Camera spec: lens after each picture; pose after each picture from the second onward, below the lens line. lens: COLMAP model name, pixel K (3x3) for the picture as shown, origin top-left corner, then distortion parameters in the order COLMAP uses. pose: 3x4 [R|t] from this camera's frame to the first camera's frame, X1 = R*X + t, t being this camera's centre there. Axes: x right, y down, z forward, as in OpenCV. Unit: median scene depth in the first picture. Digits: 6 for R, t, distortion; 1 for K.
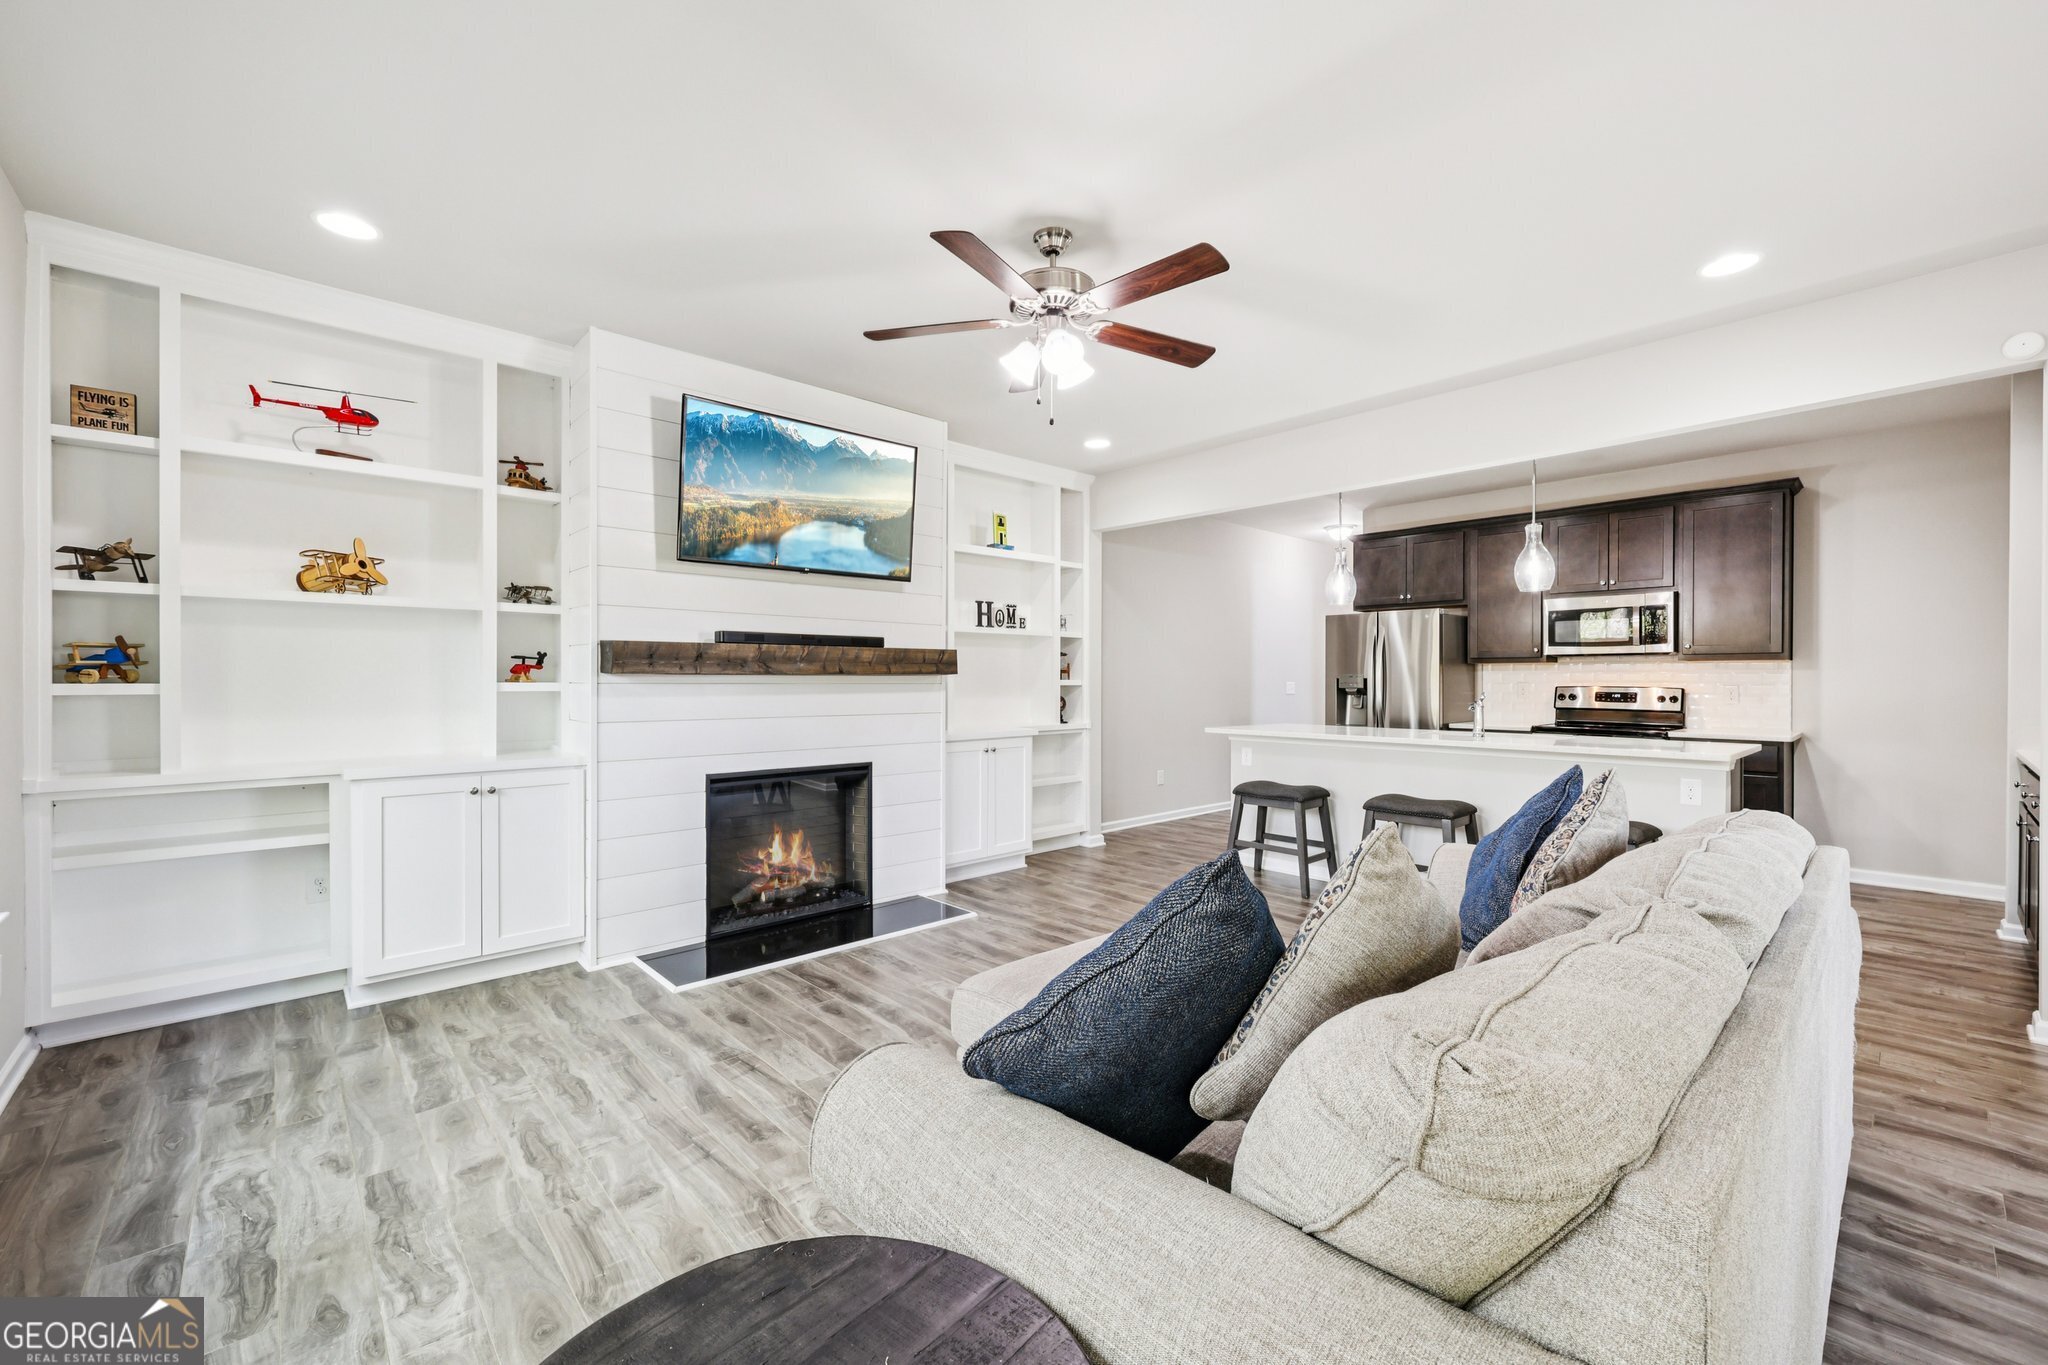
lens RADIAL K [[819.0, 0, 1015.7], [0, 819.0, 685.6], [0, 0, 1]] dist [-0.000895, 0.000112]
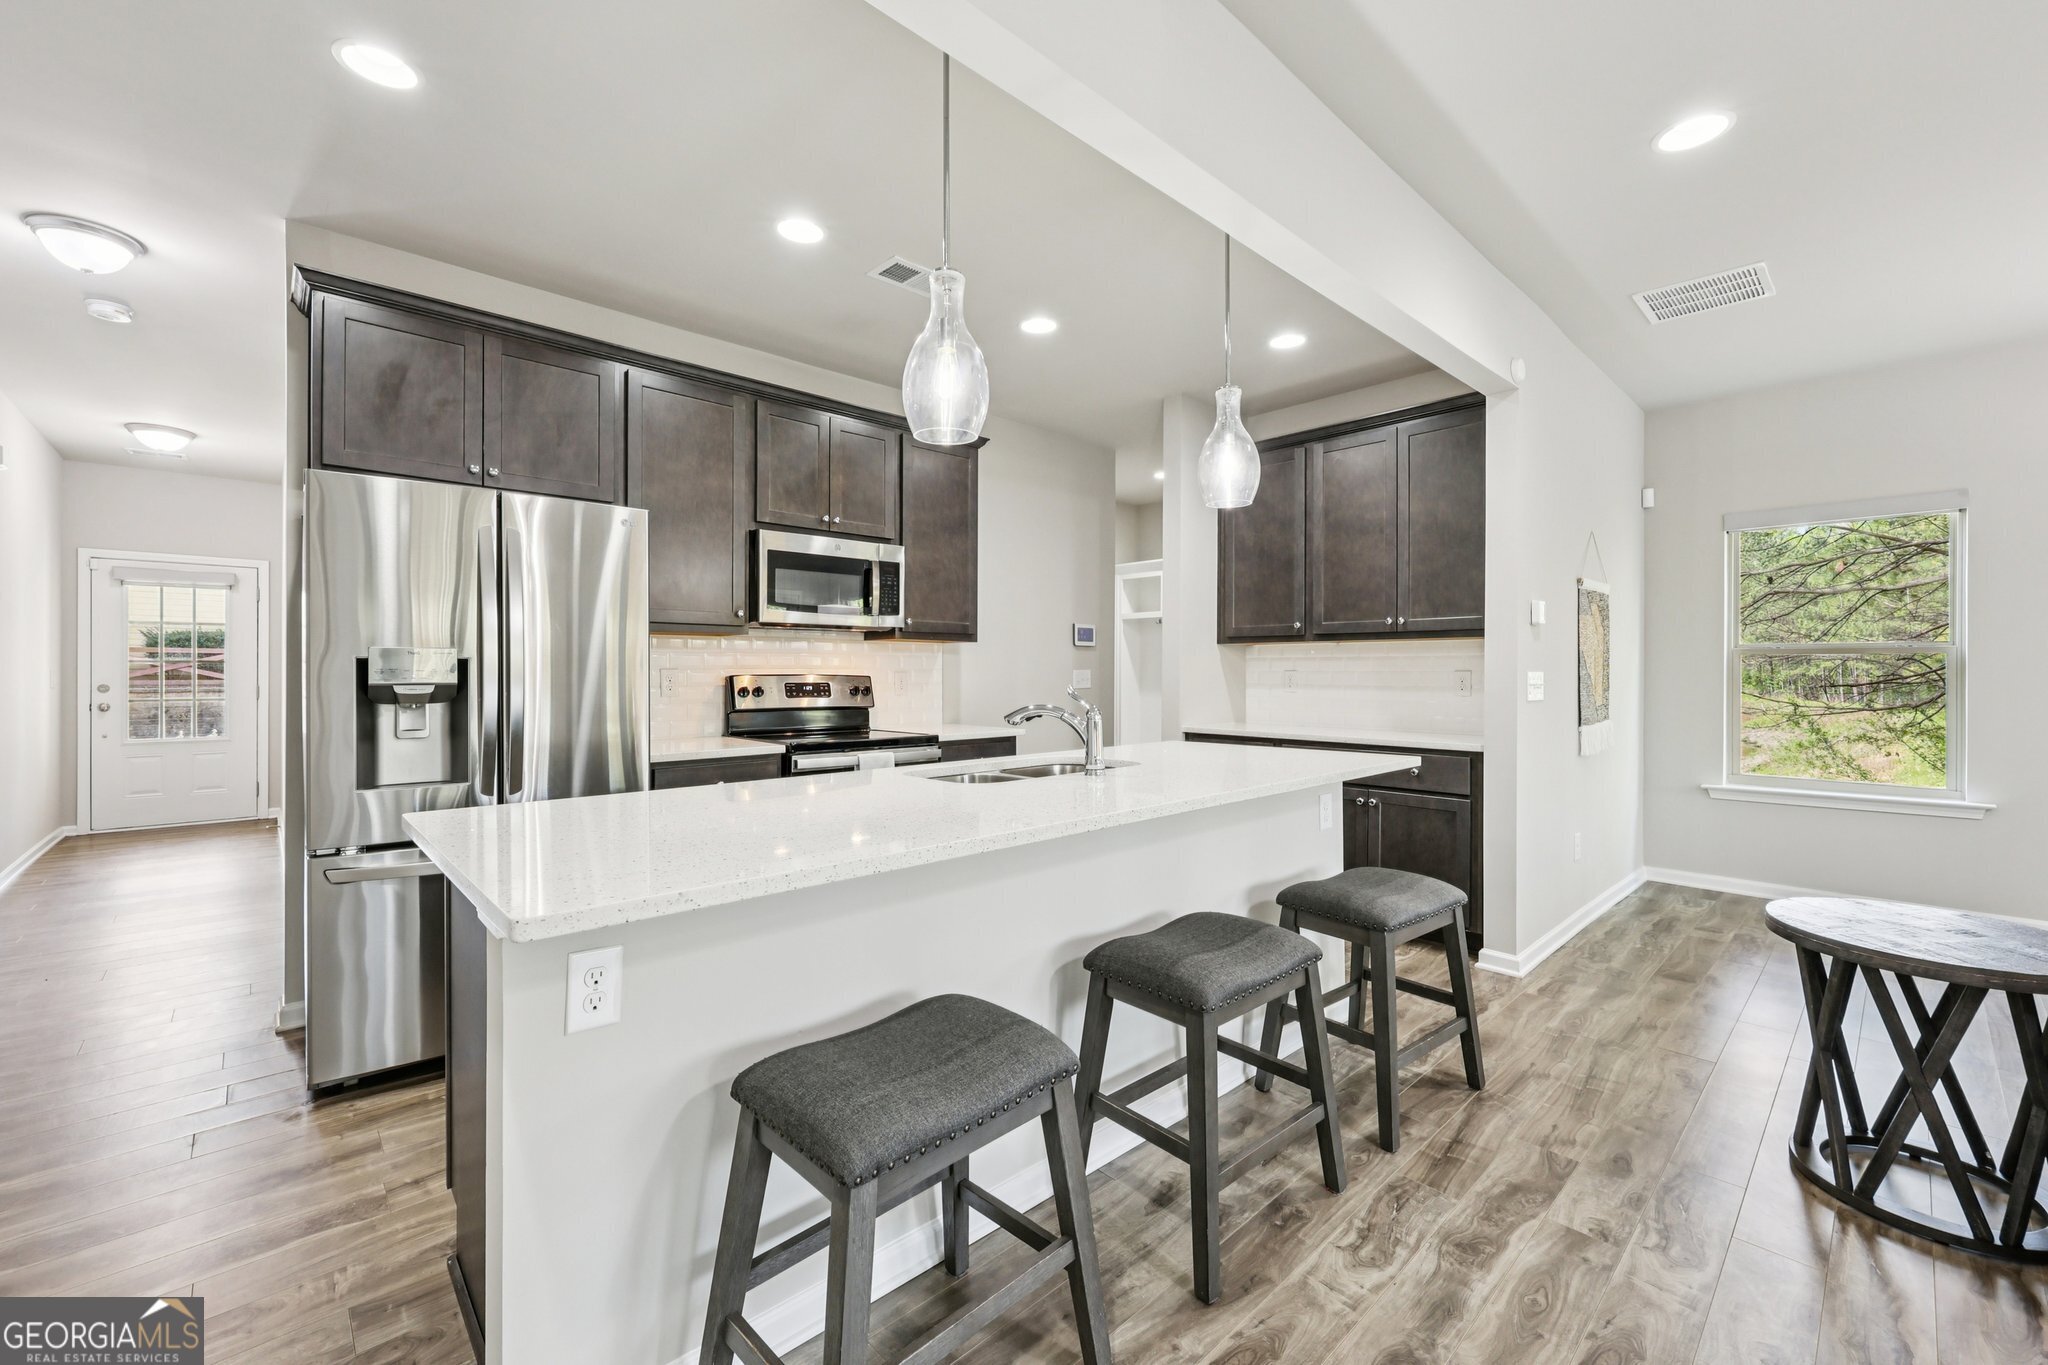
lens RADIAL K [[822.2, 0, 1028.4], [0, 822.2, 673.1], [0, 0, 1]] dist [0.001756, 0.000211]
pose [[-0.015158, -0.004342, 0.999876, 0.060231], [0.007029, 0.999965, 0.004449, -0.002632], [-0.999860, 0.007096, -0.015127, 1.137947]]
